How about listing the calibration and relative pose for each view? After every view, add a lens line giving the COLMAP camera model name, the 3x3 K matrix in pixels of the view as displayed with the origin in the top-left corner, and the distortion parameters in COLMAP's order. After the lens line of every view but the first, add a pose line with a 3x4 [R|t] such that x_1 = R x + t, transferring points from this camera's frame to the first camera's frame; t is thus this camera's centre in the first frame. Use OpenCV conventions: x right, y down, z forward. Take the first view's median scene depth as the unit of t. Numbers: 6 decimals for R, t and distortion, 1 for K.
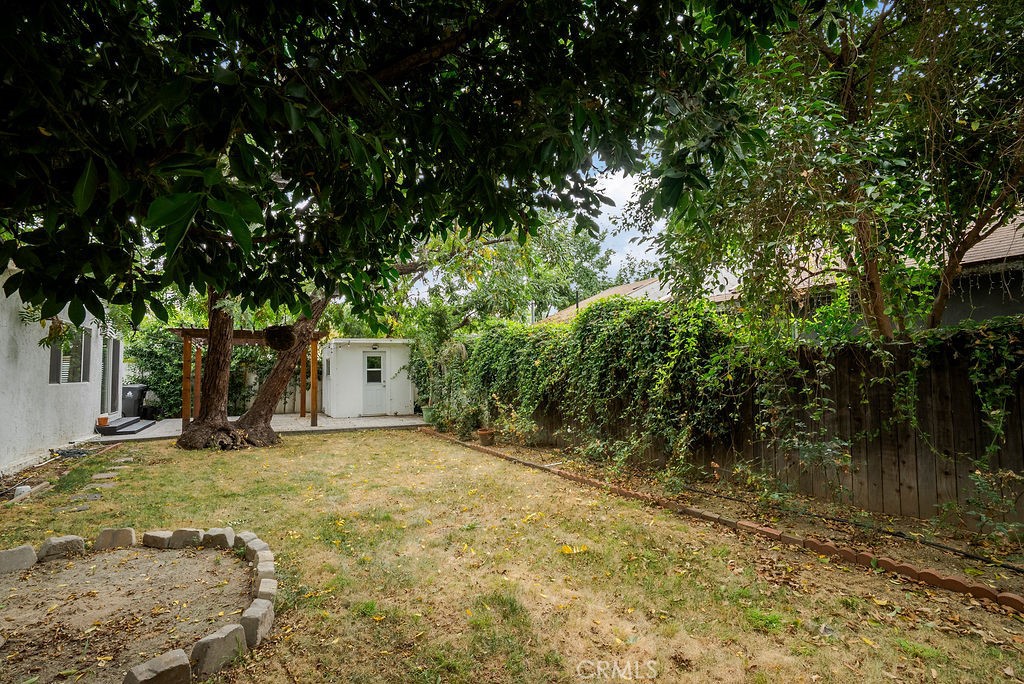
lens RADIAL K [[476.1, 0, 512.0], [0, 476.1, 342.0], [0, 0, 1]] dist [-0.056934, 0.021594]
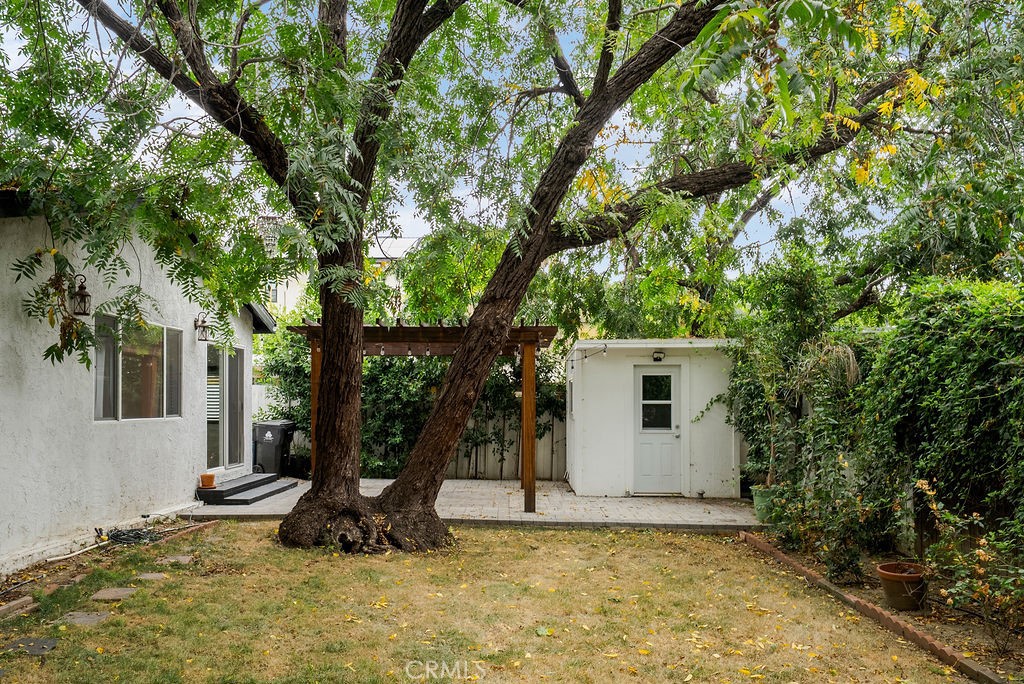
lens RADIAL K [[839.1, 0, 483.2], [0, 839.1, 394.0], [0, 0, 1]] dist [0.040350, 0.003882]
pose [[0.857323, 0.013783, -0.514594, 0.006074], [0.013738, 0.998673, 0.049636, 0.005251], [0.514595, -0.049624, 0.855996, 0.227273]]
